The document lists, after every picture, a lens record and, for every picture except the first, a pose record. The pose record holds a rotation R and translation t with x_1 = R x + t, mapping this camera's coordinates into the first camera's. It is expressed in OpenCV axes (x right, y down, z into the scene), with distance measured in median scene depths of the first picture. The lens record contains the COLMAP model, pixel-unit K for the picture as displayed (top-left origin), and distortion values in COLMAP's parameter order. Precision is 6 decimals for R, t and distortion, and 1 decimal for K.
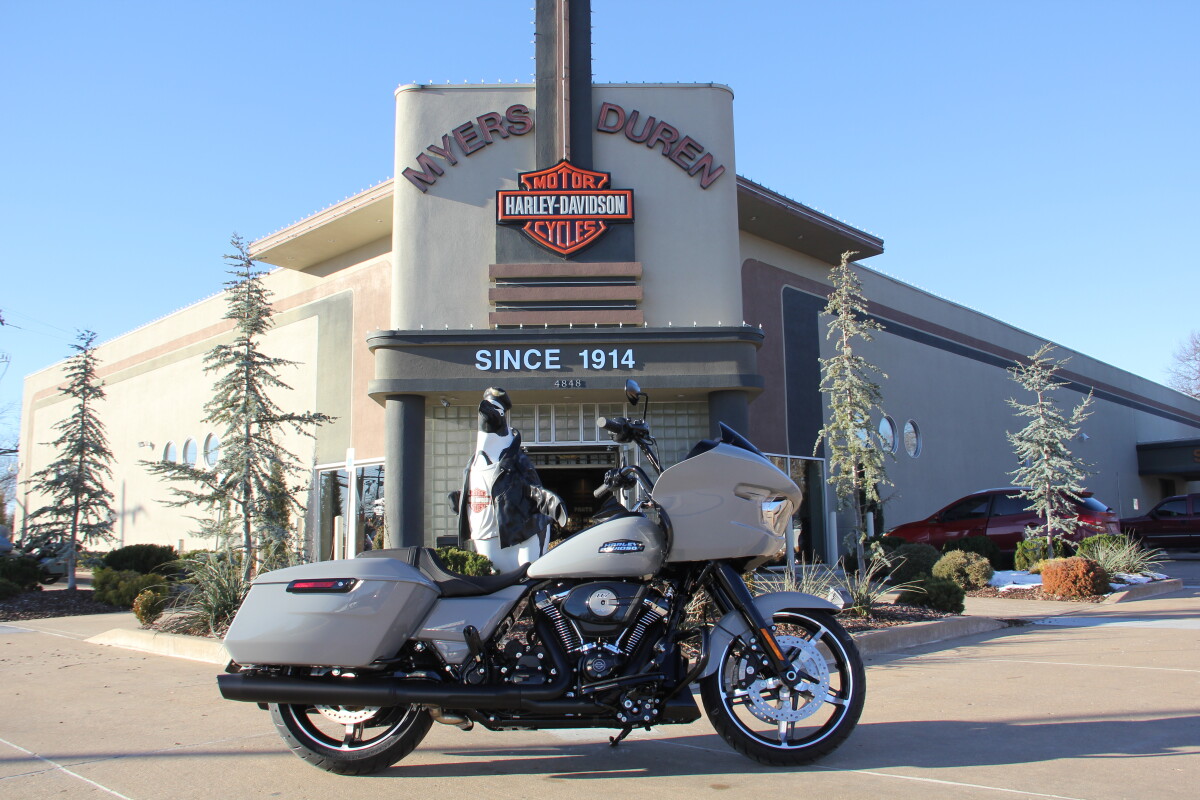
lens RADIAL K [[1002.4, 0, 600.0], [0, 1002.4, 400.0], [0, 0, 1]] dist [-0.156021, 0.134957]
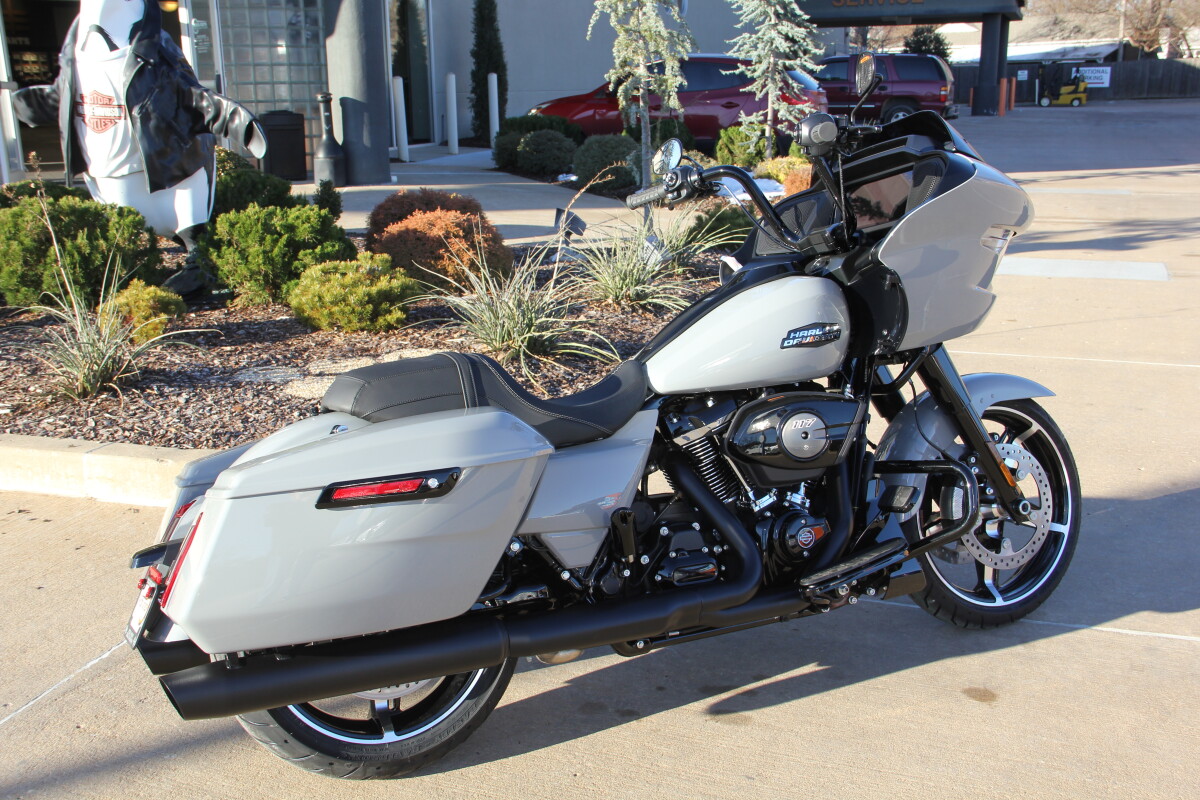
lens RADIAL K [[1276.9, 0, 600.0], [0, 1276.9, 400.0], [0, 0, 1]] dist [-0.023341, 0.167305]
pose [[0.911730, -0.095593, 0.399512, -0.170645], [-0.062090, 0.929306, 0.364055, -0.037443], [-0.406069, -0.356725, 0.841341, 0.165558]]
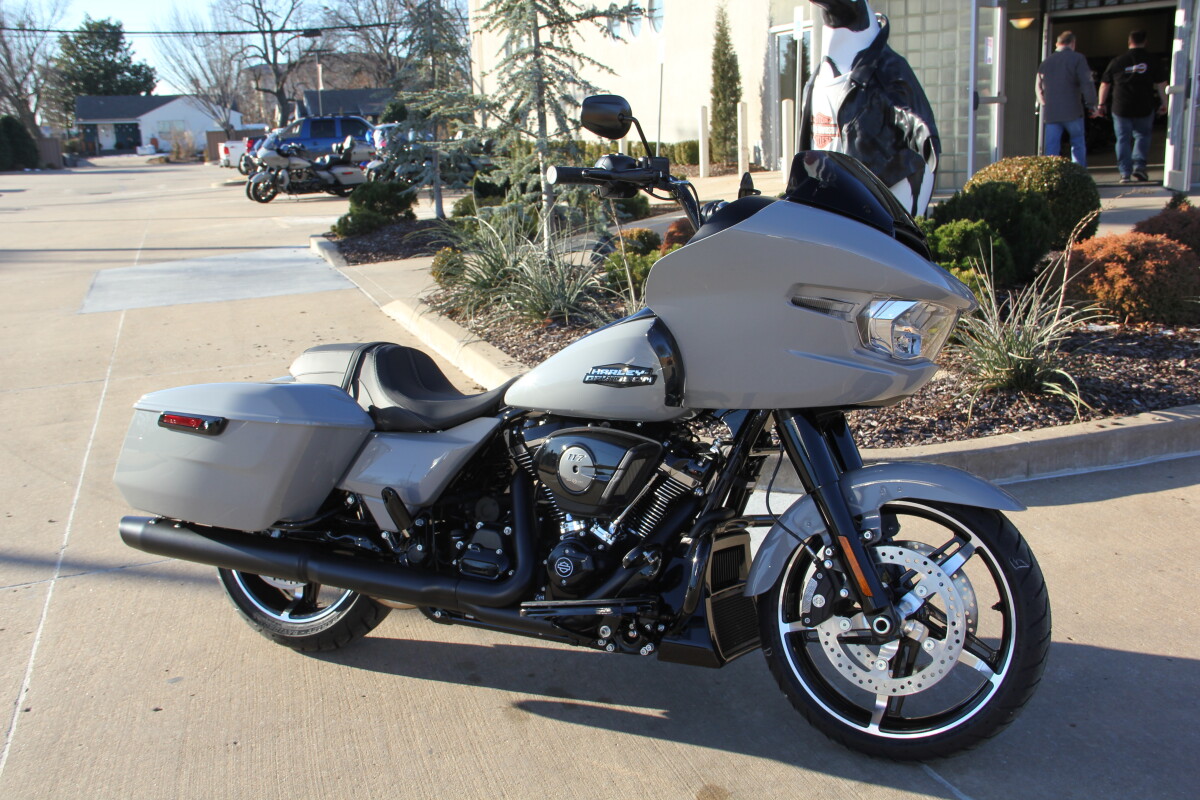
lens RADIAL K [[1230.3, 0, 597.8], [0, 1230.3, 404.2], [0, 0, 1]] dist [-0.013476, -0.006018]
pose [[0.884271, 0.083649, -0.459421, 0.148593], [0.097985, 0.928686, 0.357688, -0.043572], [0.456578, -0.361310, 0.813014, 0.162724]]
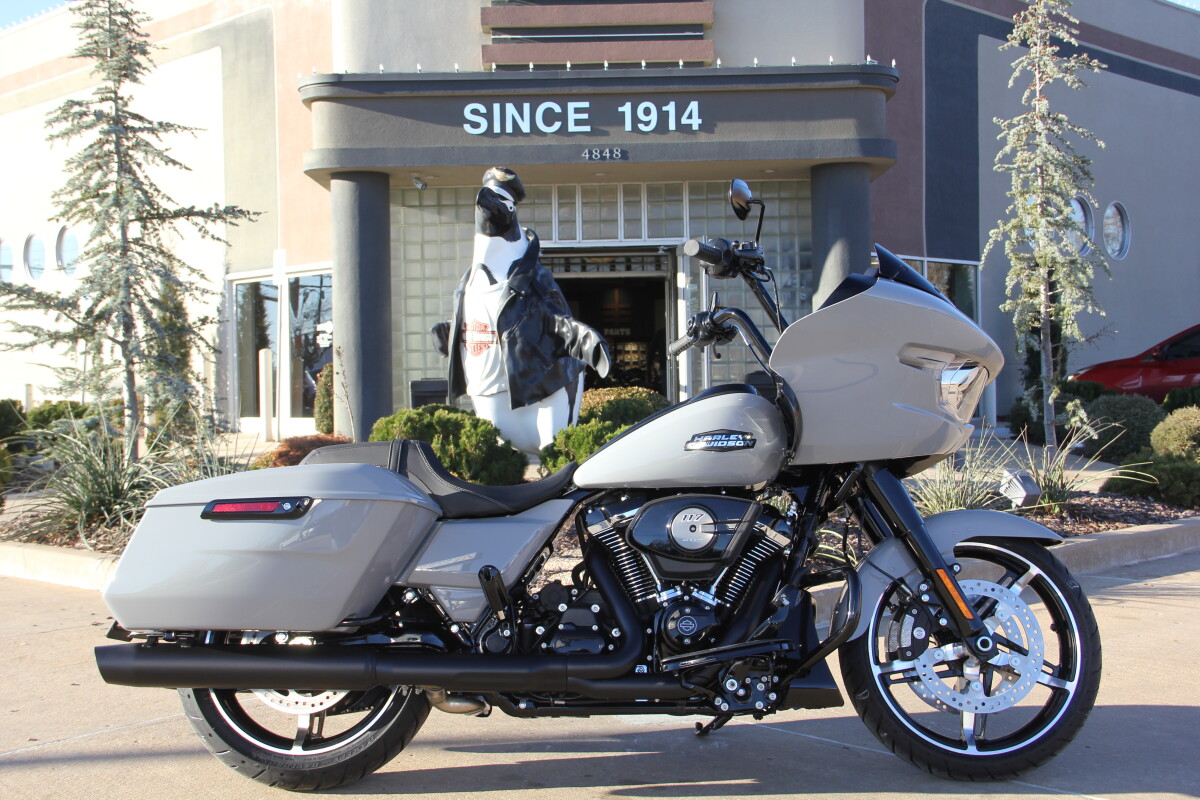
lens RADIAL K [[1444.1, 0, 596.4], [0, 1444.1, 399.6], [0, 0, 1]] dist [-0.024848, 0.378621]
pose [[0.999577, 0.001141, -0.029056, -0.013213], [0.003452, 0.987507, 0.157535, -0.011240], [0.028872, -0.157569, 0.987086, 0.034903]]
